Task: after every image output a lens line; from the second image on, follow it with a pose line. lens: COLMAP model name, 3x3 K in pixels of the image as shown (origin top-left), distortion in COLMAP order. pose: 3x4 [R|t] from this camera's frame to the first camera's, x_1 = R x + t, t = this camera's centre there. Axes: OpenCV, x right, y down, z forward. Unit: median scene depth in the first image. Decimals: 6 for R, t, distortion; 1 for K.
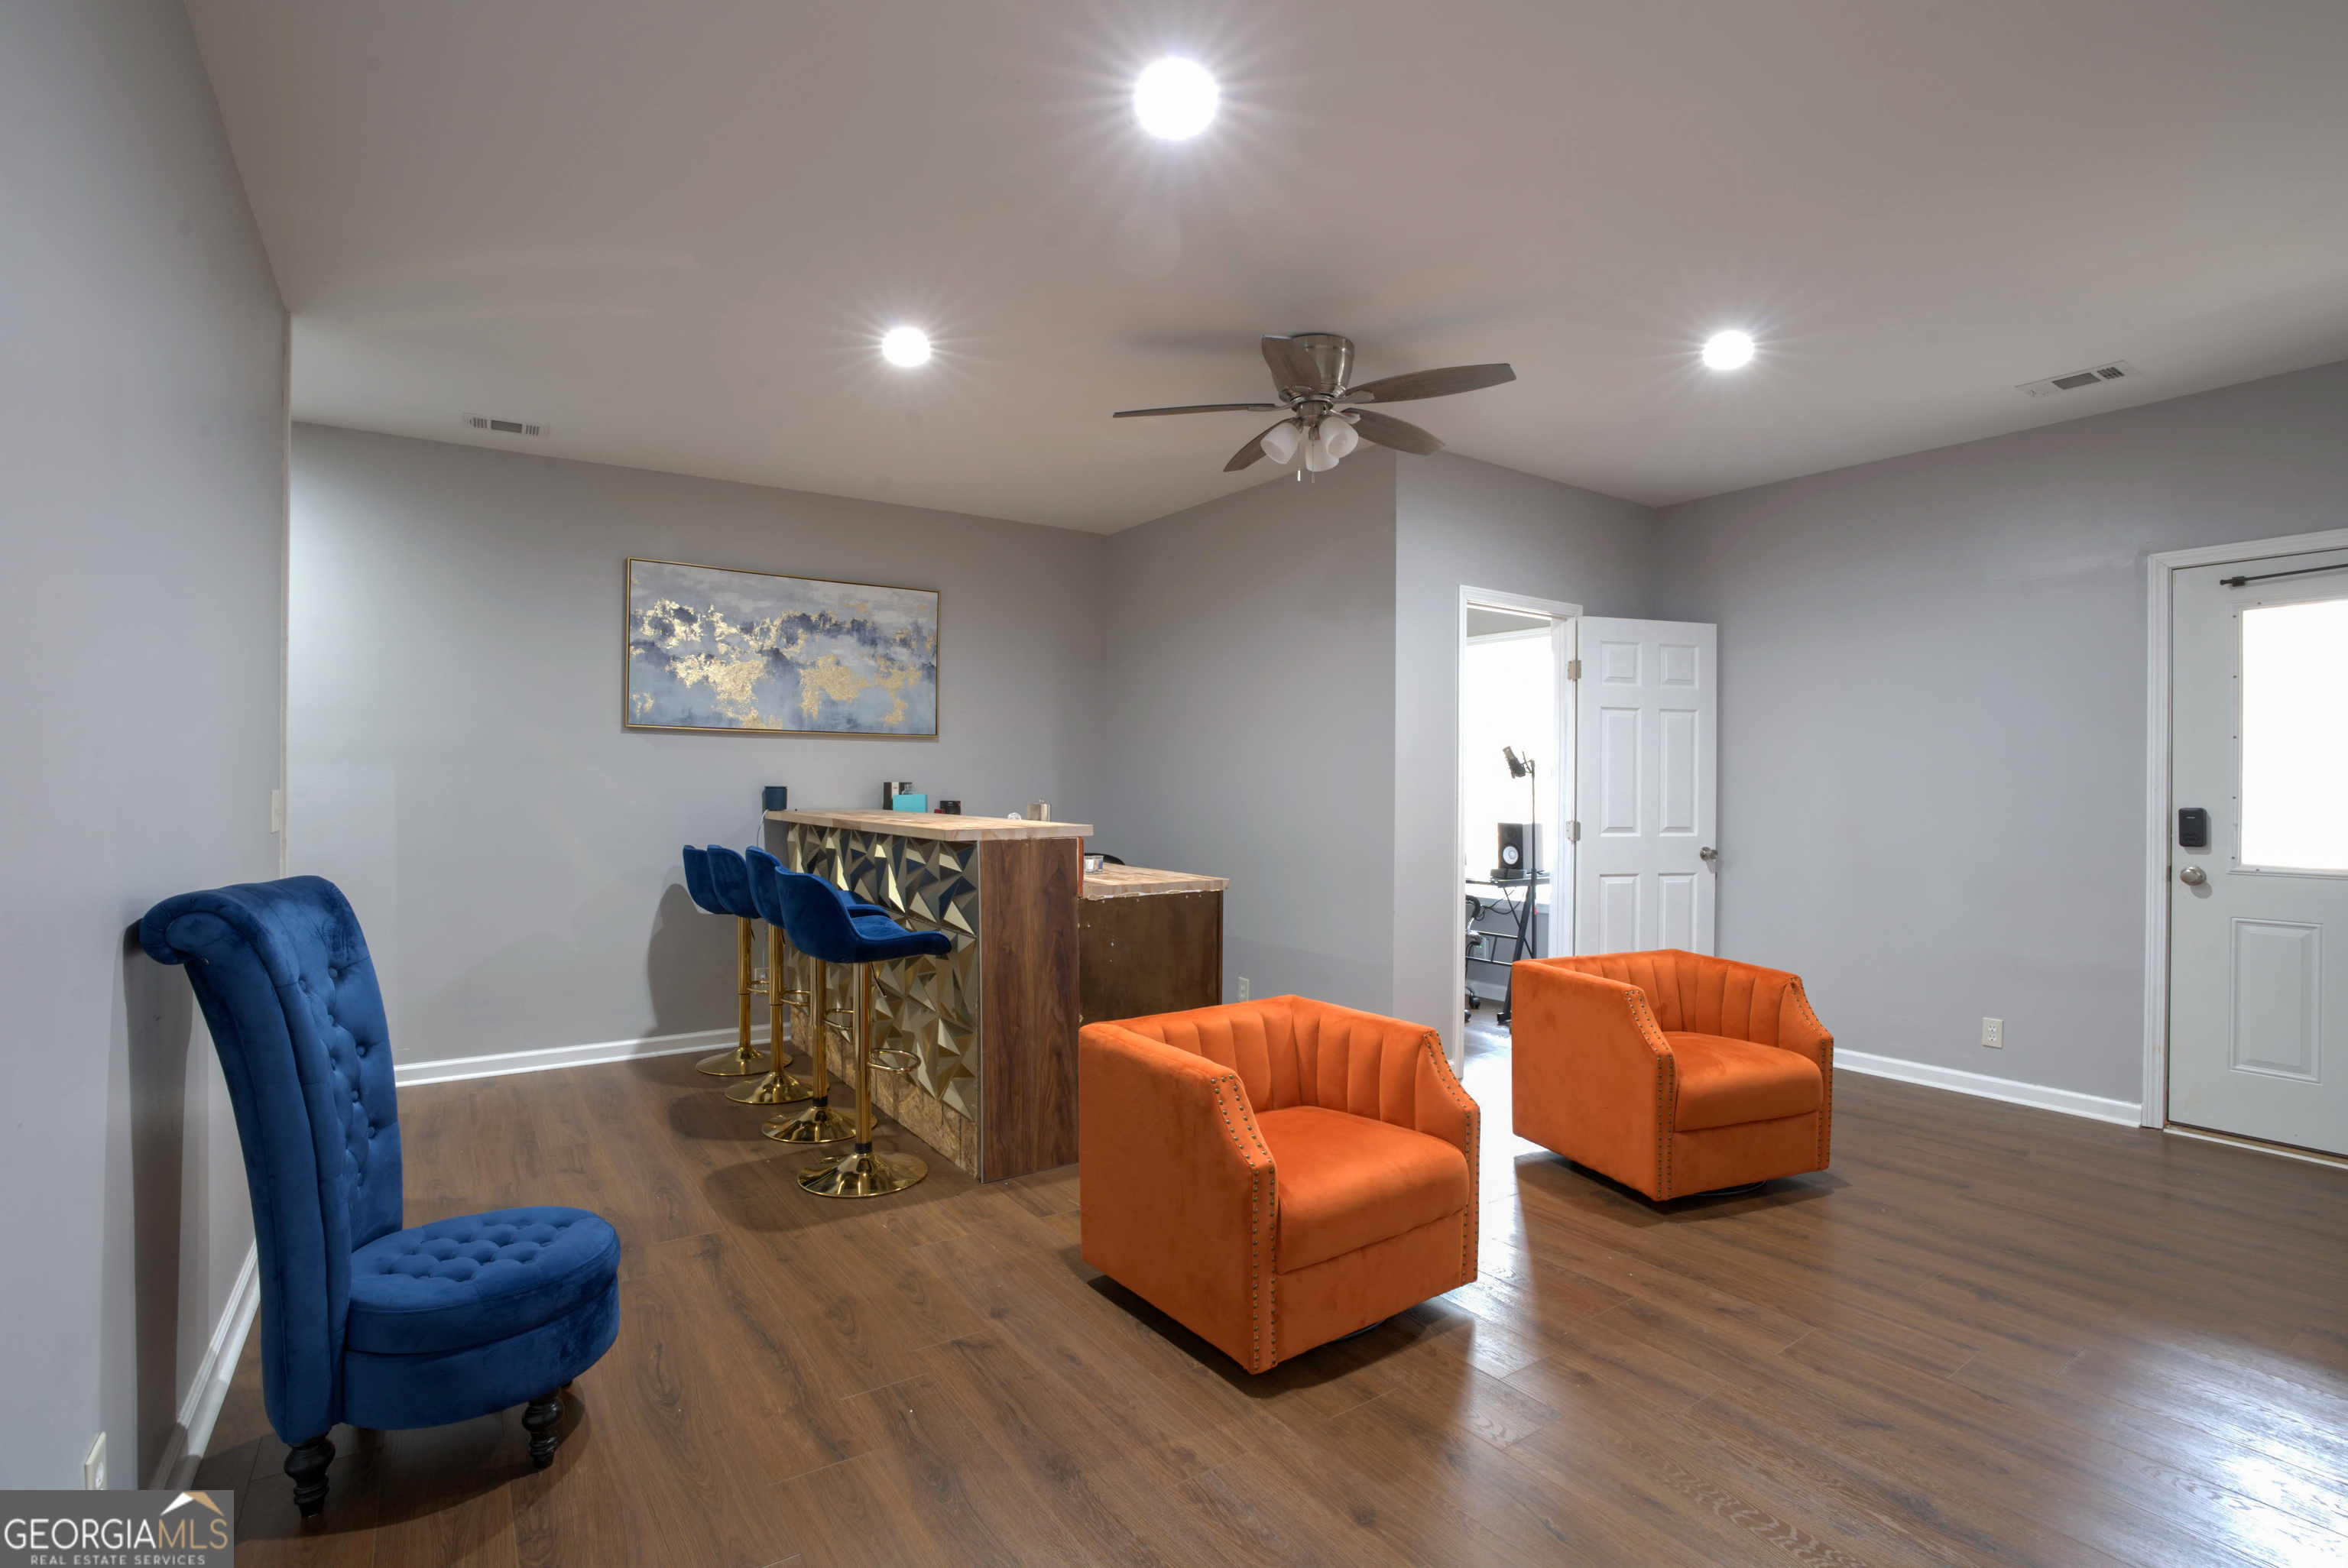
lens RADIAL K [[1106.2, 0, 1155.8], [0, 1106.2, 785.7], [0, 0, 1]] dist [-0.018181, -0.000047]
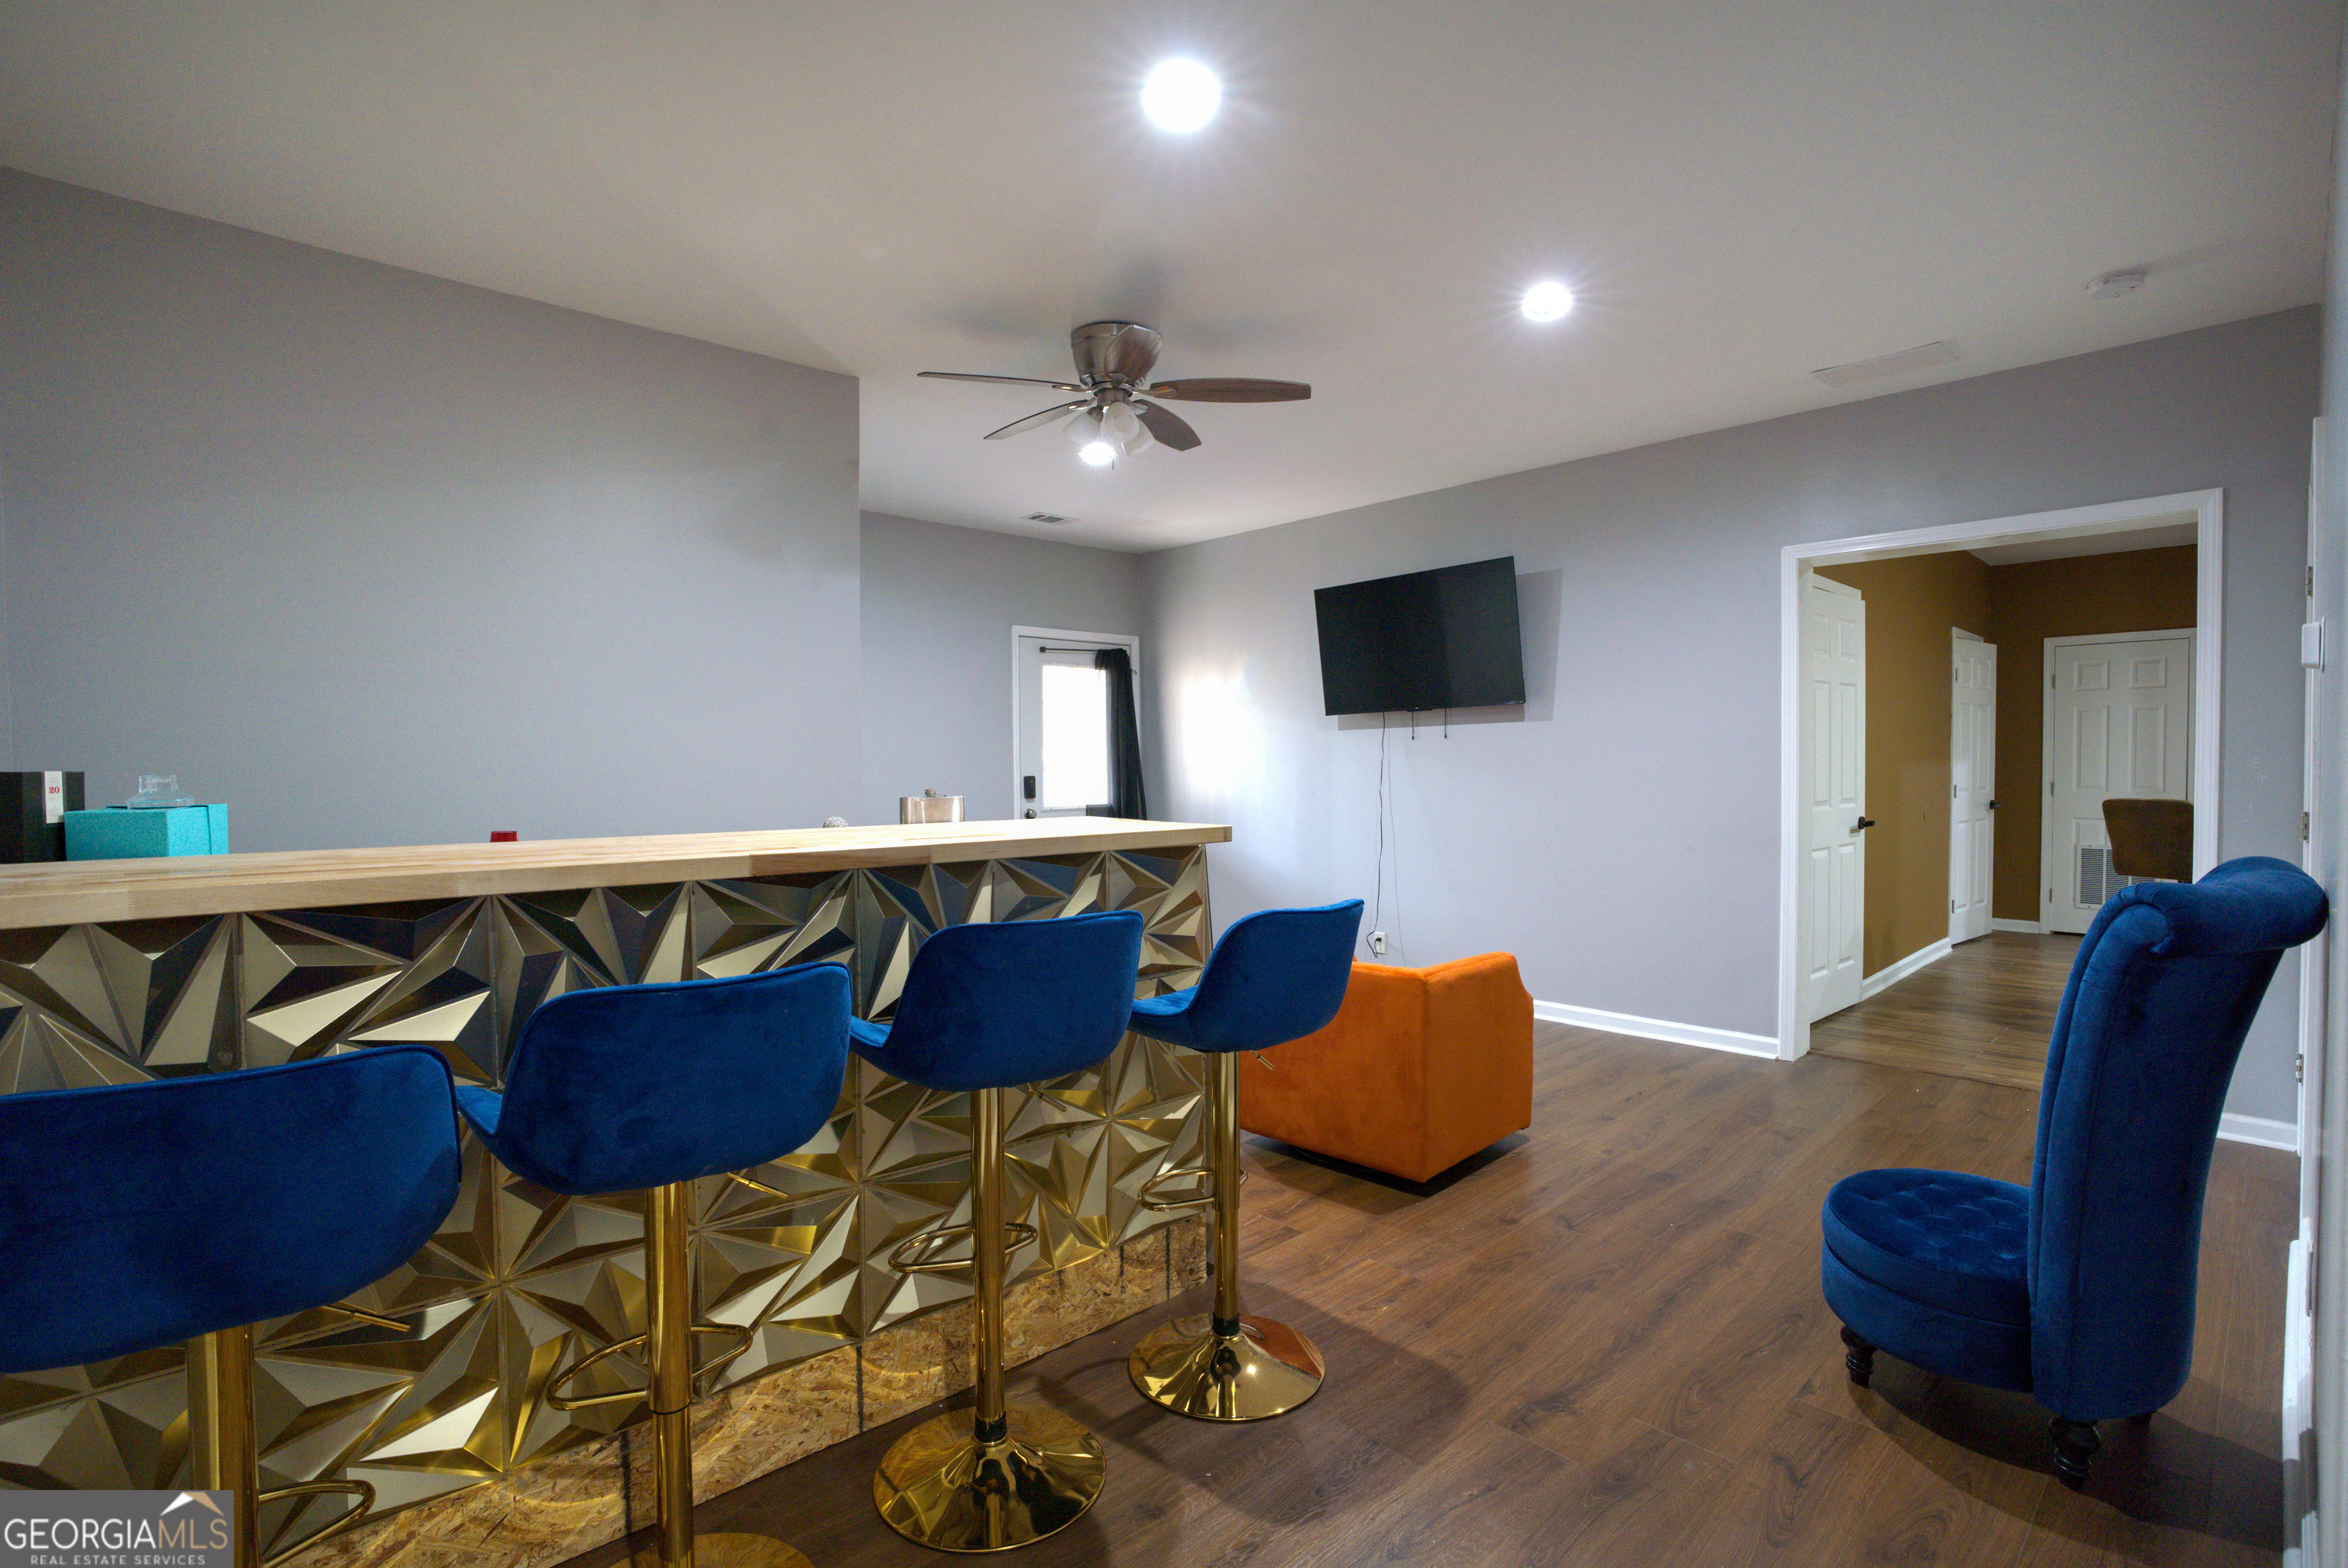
lens RADIAL K [[1106.2, 0, 1153.0], [0, 1106.2, 781.5], [0, 0, 1]] dist [-0.018181, -0.000047]
pose [[-0.171175, -0.021135, 0.985014, -1.063722], [-0.000731, 0.999772, 0.021325, -0.009442], [-0.985240, 0.002930, -0.171151, 1.372686]]
